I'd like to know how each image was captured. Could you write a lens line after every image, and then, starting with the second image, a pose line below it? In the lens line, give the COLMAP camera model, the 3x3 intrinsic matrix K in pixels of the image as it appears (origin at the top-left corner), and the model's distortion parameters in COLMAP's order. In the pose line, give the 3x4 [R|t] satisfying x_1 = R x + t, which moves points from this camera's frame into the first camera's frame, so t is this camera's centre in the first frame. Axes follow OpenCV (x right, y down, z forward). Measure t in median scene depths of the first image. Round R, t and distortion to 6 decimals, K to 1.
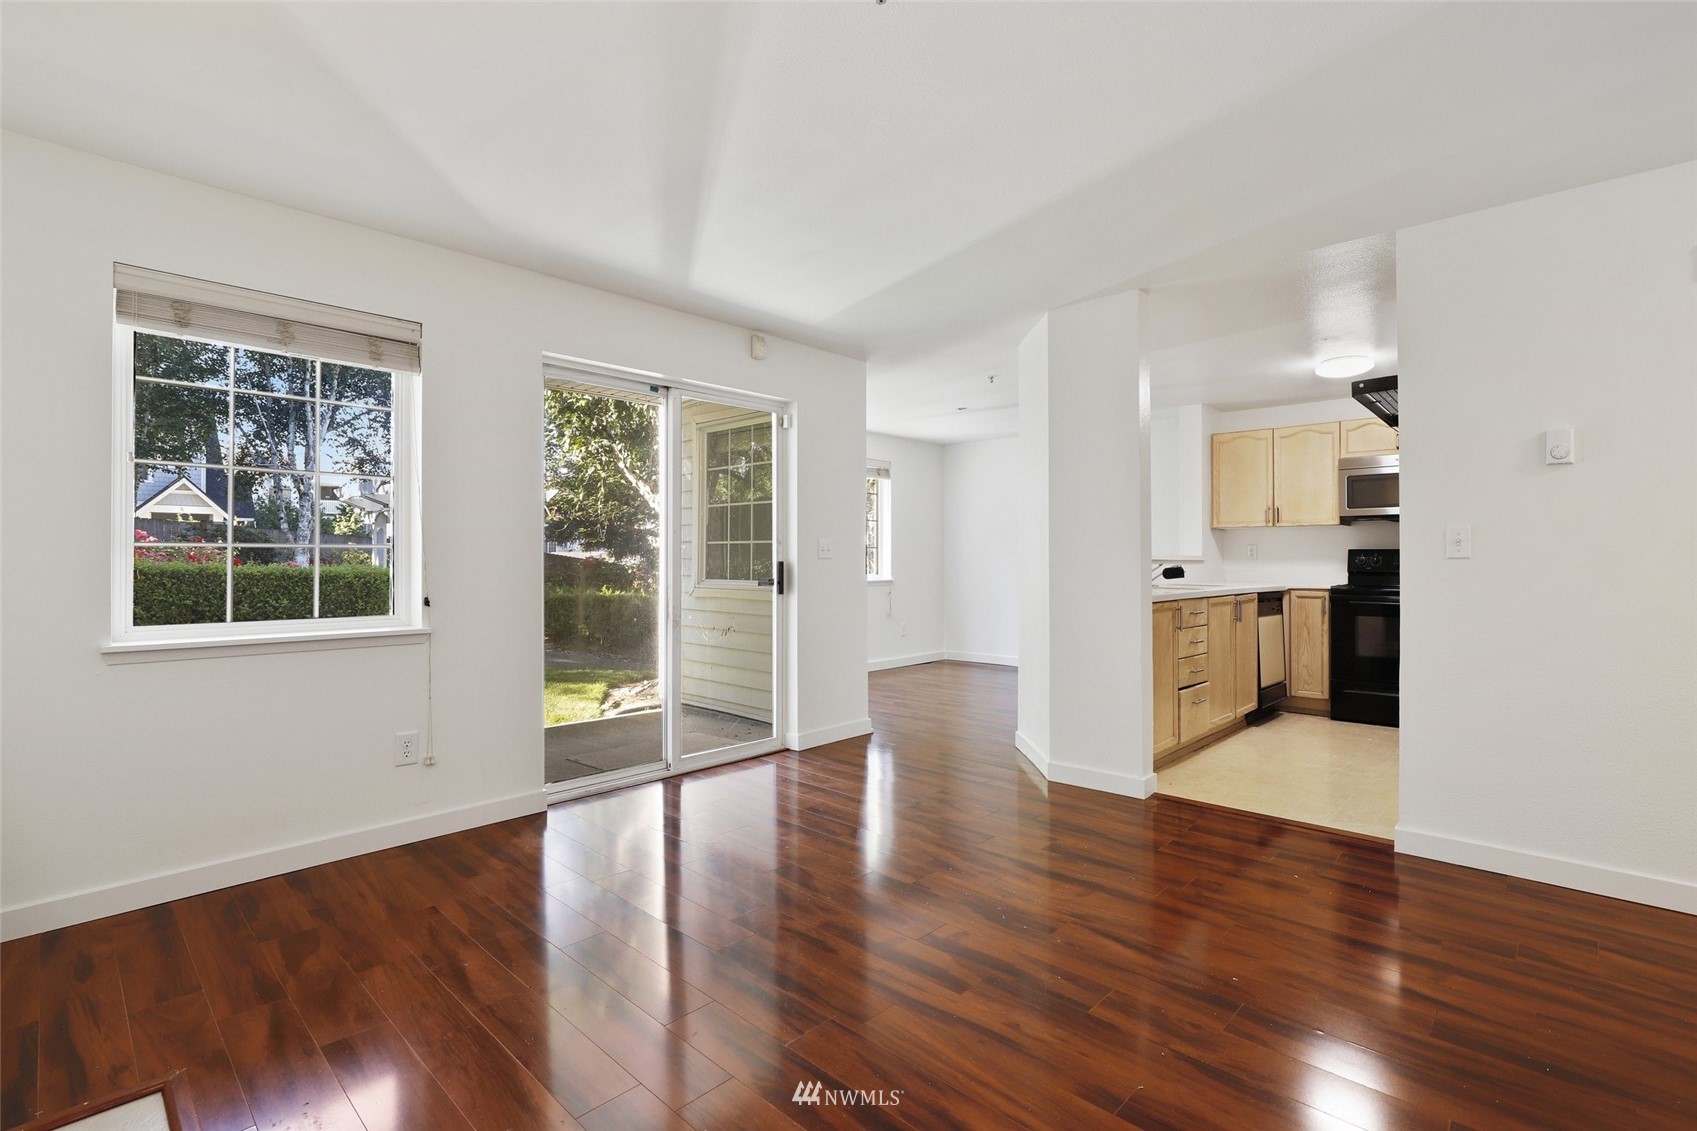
lens RADIAL K [[796.6, 0, 850.6], [0, 796.6, 559.6], [0, 0, 1]] dist [-0.019283, 0.002735]
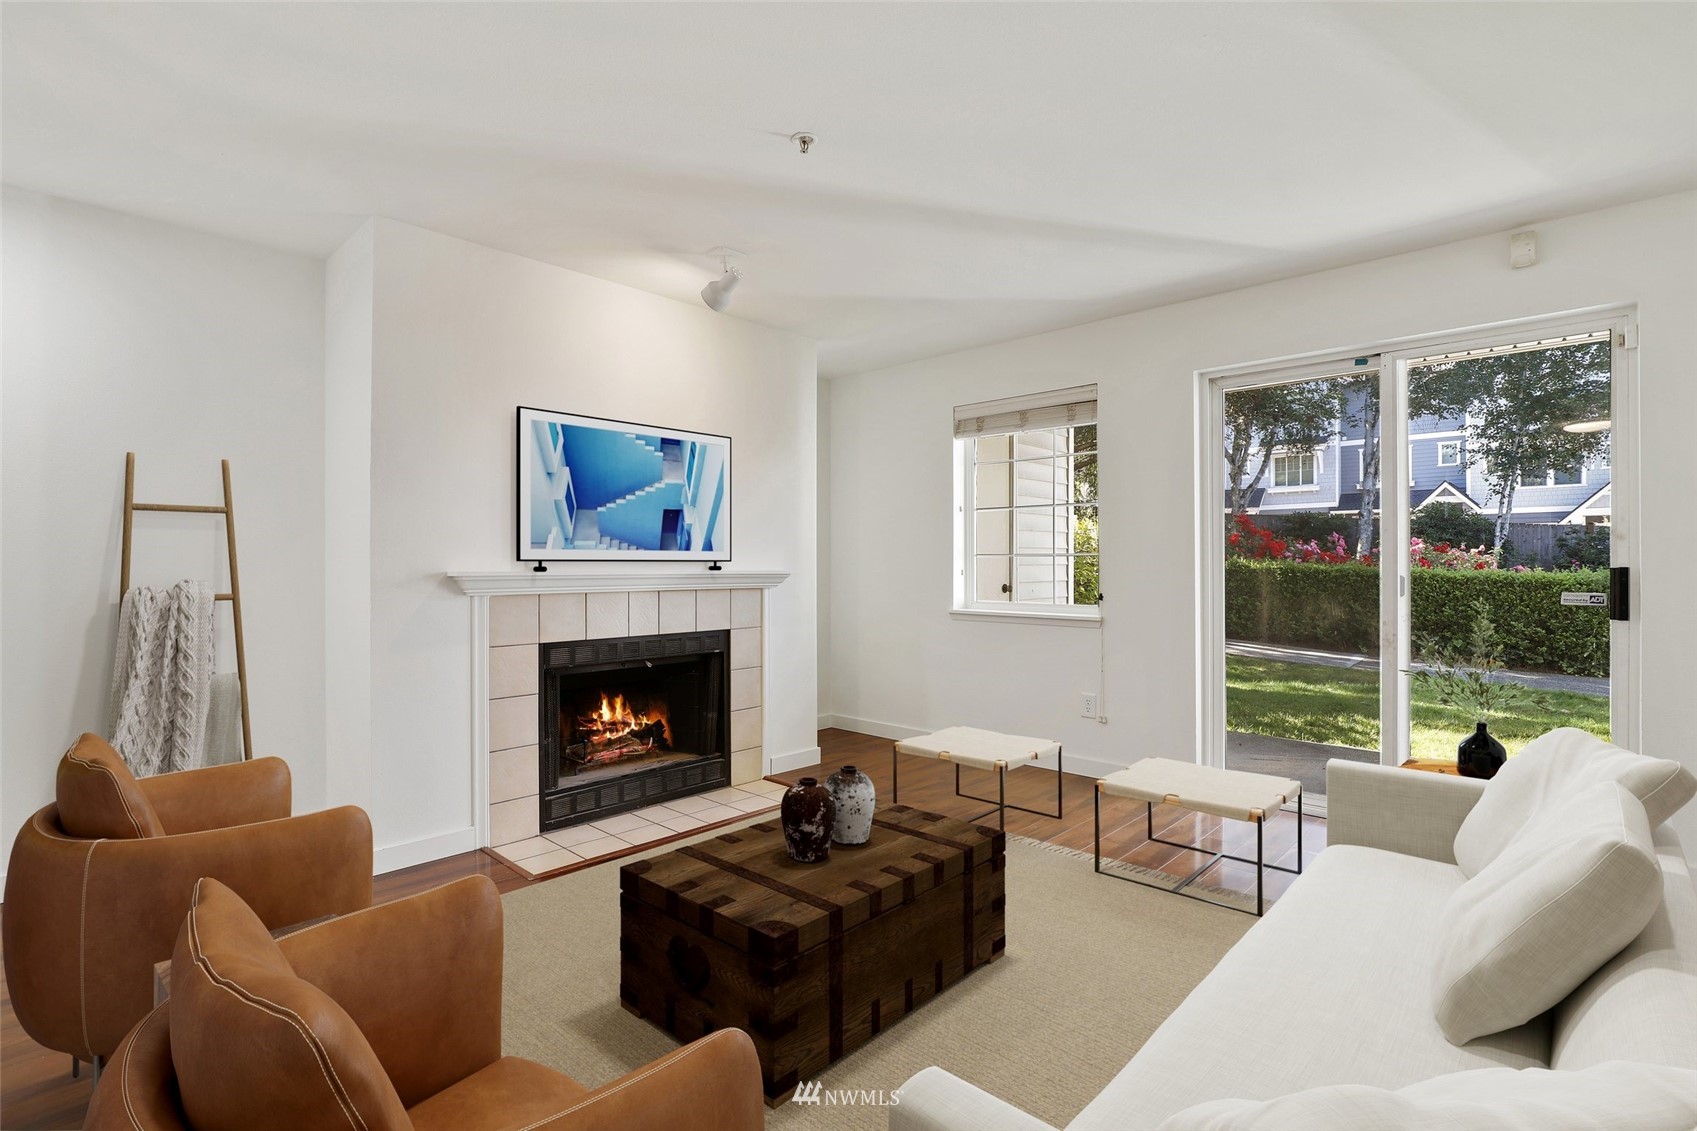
lens RADIAL K [[796.6, 0, 851.7], [0, 796.6, 560.2], [0, 0, 1]] dist [-0.019283, 0.002735]
pose [[0.001134, -0.006260, -0.999980, 0.965147], [0.001686, 0.999979, -0.006258, 0.002292], [0.999998, -0.001679, 0.001145, 0.741128]]
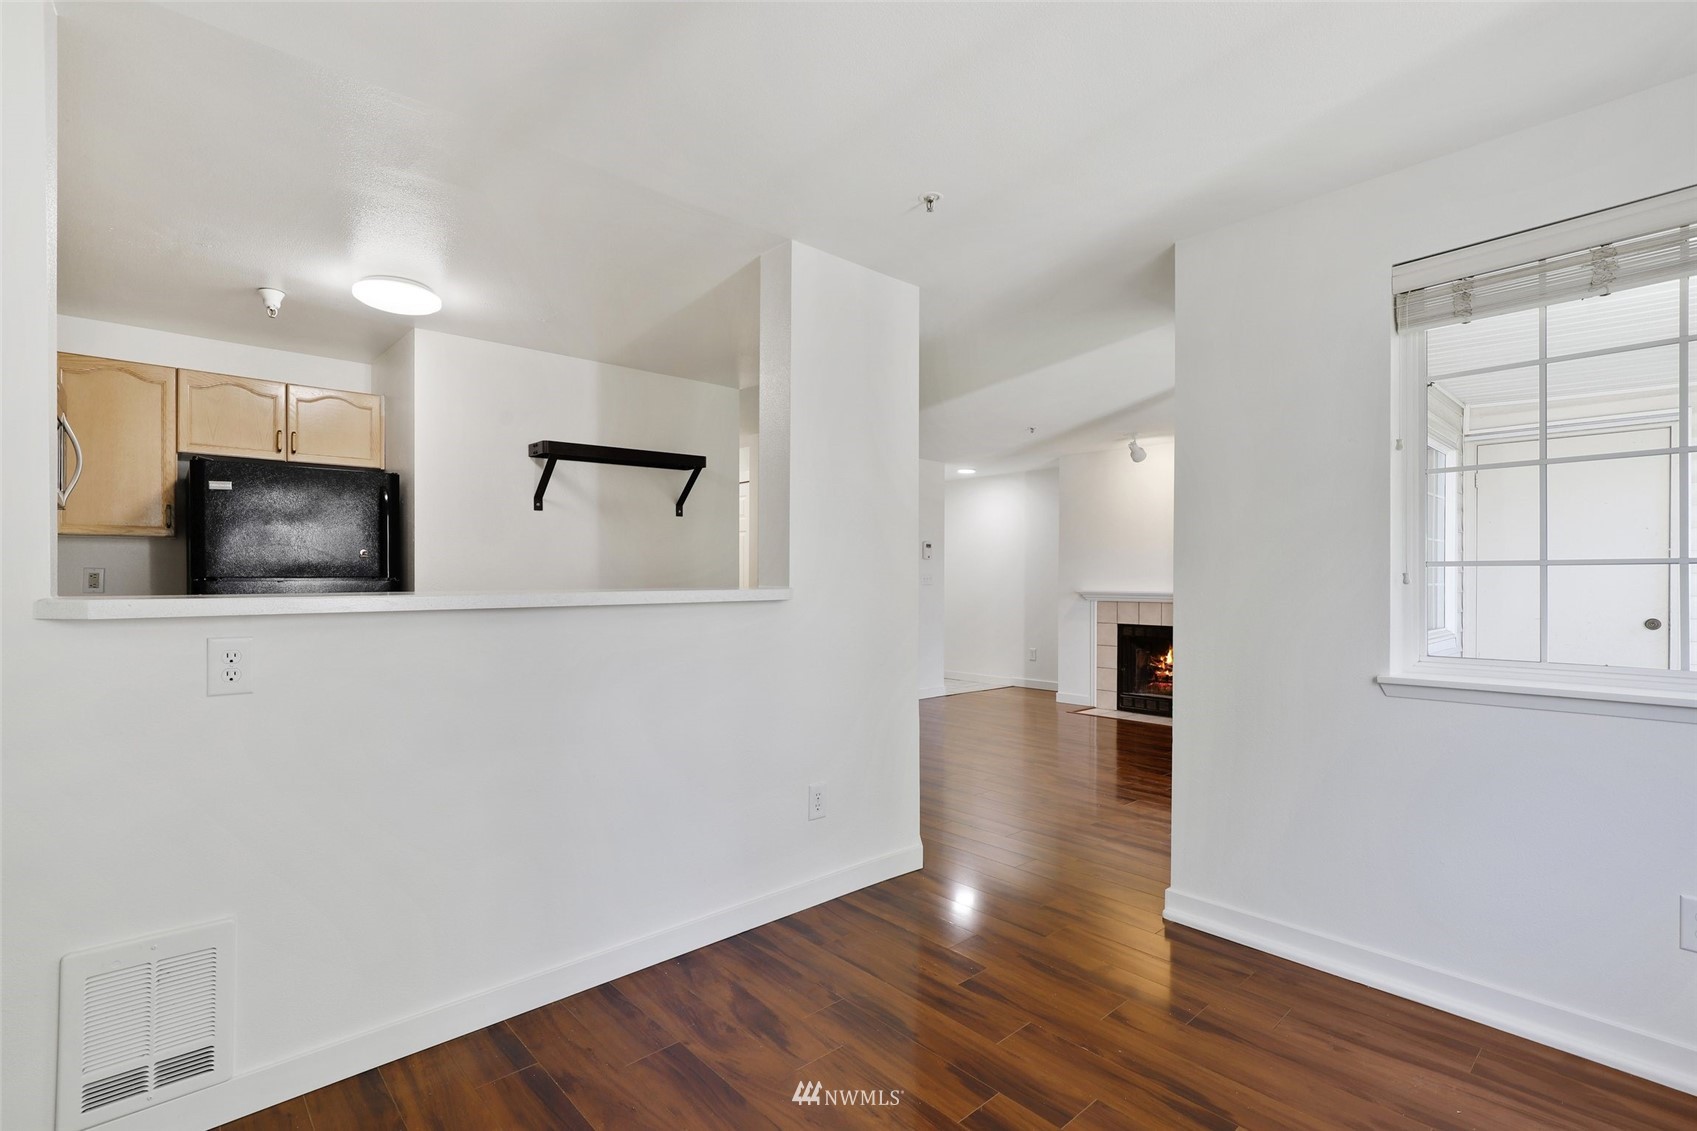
lens RADIAL K [[796.6, 0, 839.7], [0, 796.6, 576.4], [0, 0, 1]] dist [-0.019283, 0.002735]
pose [[-0.996464, -0.007812, 0.083658, 0.419064], [-0.008489, 0.999934, -0.007746, -0.011211], [-0.083592, -0.008429, -0.996464, 3.205424]]
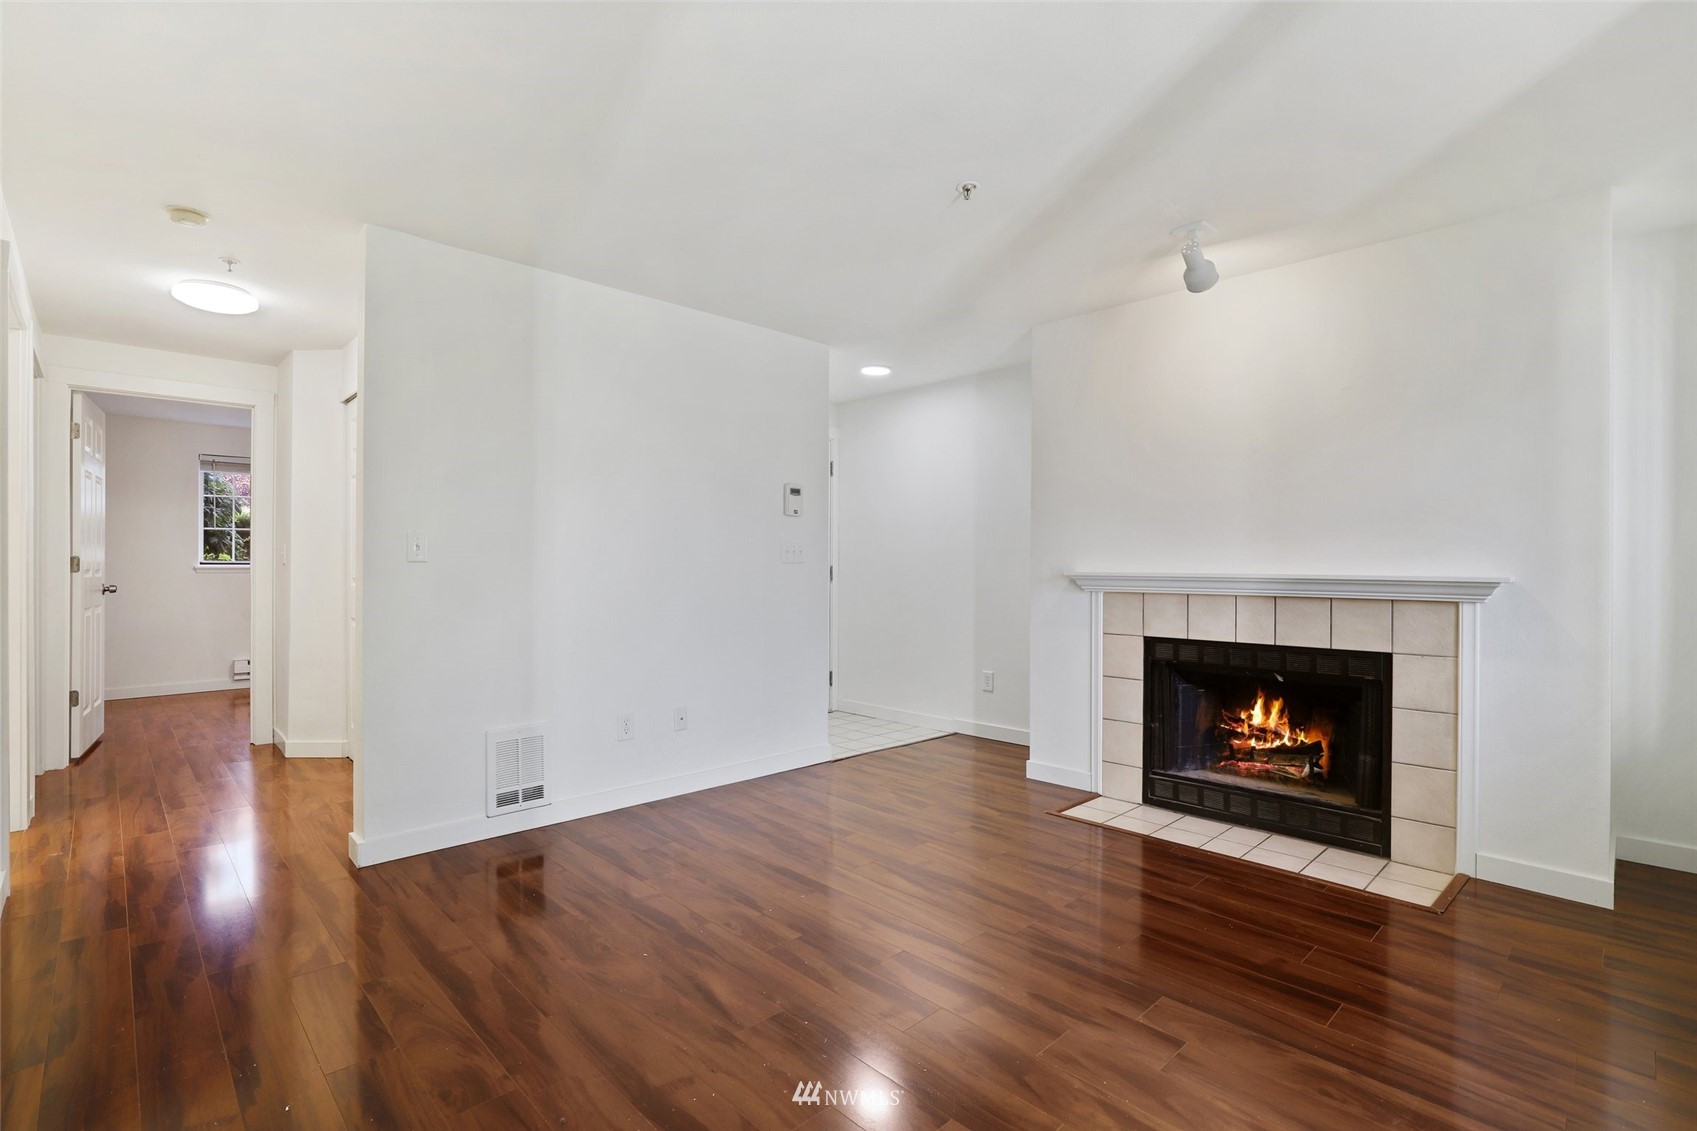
lens RADIAL K [[796.6, 0, 843.0], [0, 796.6, 565.1], [0, 0, 1]] dist [-0.019283, 0.002735]
pose [[-0.998710, -0.004786, 0.050552, 0.140191], [-0.004864, 0.999987, -0.001421, 0.001675], [-0.050544, -0.001666, -0.998720, 1.748122]]
